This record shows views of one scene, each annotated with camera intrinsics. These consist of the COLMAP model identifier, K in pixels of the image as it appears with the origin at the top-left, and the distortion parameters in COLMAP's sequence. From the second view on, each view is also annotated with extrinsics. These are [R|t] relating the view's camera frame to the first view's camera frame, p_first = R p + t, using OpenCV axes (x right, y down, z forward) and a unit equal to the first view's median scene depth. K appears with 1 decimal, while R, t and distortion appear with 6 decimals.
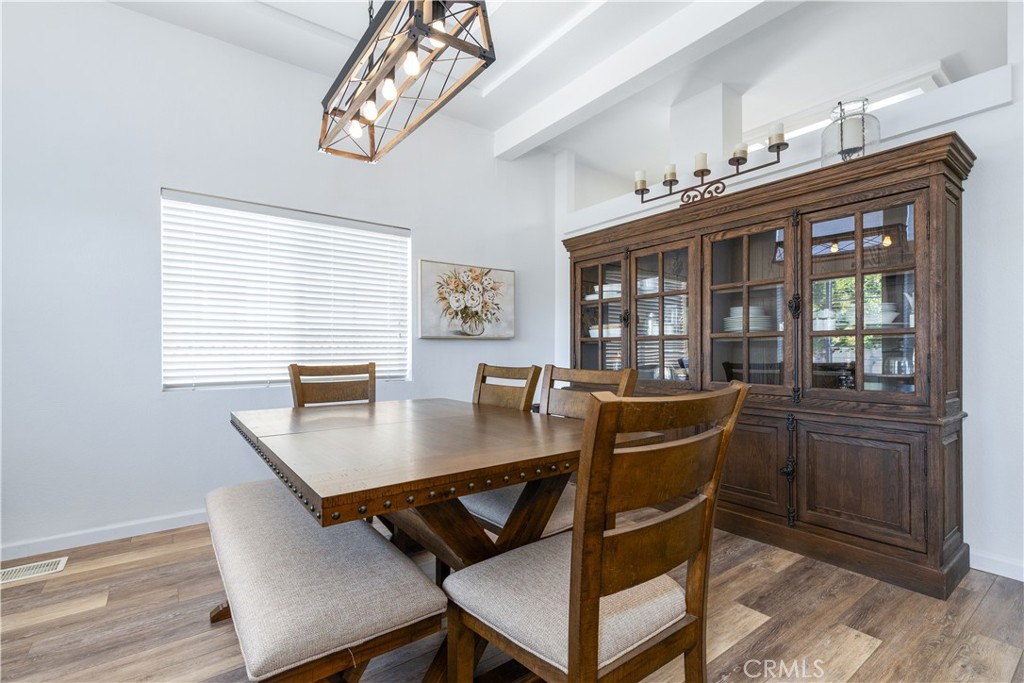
lens RADIAL K [[467.4, 0, 514.0], [0, 467.4, 348.3], [0, 0, 1]] dist [0.001757, 0.000000]
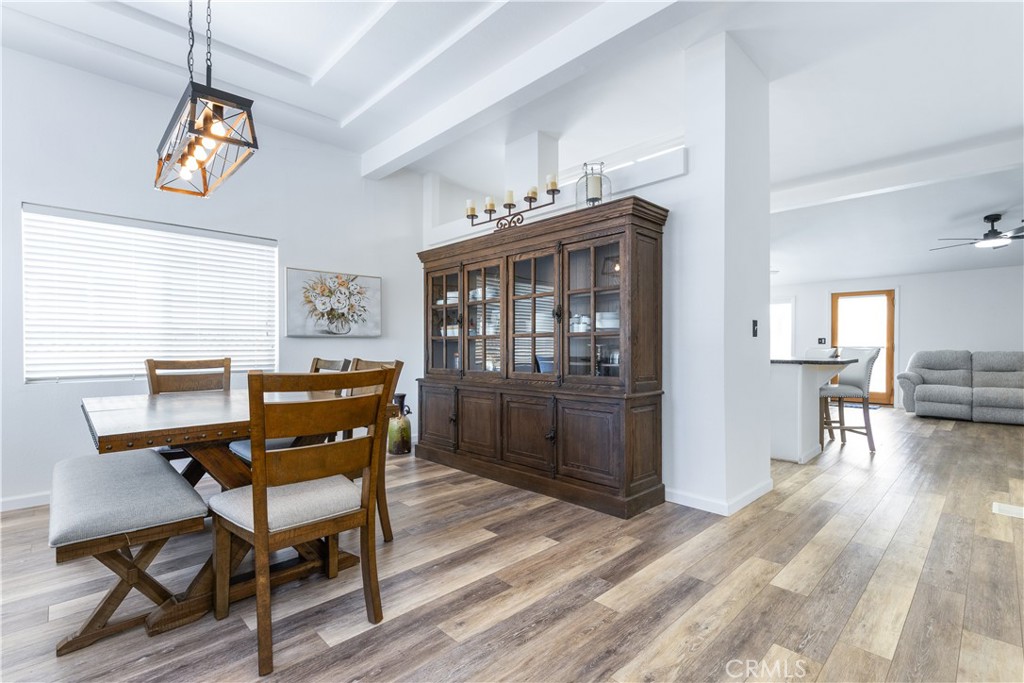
lens RADIAL K [[467.4, 0, 514.0], [0, 467.4, 348.3], [0, 0, 1]] dist [0.001757, 0.000000]
pose [[0.991426, -0.000827, 0.130668, 0.249163], [-0.000026, 0.999979, 0.006522, -0.000714], [-0.130671, -0.006469, 0.991405, -0.249353]]
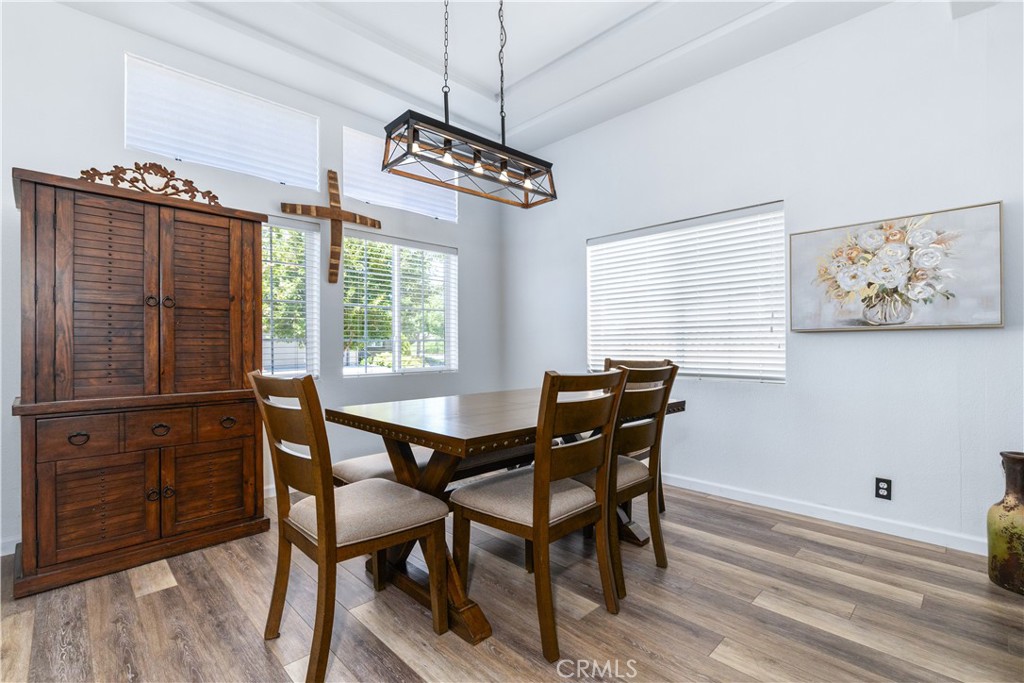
lens RADIAL K [[469.0, 0, 508.2], [0, 469.0, 345.0], [0, 0, 1]] dist [0.000653, -0.000116]
pose [[0.137212, -0.002885, -0.990538, 0.670025], [0.006242, 0.999978, -0.002048, -0.000814], [0.990522, -0.005902, 0.137227, 0.506198]]
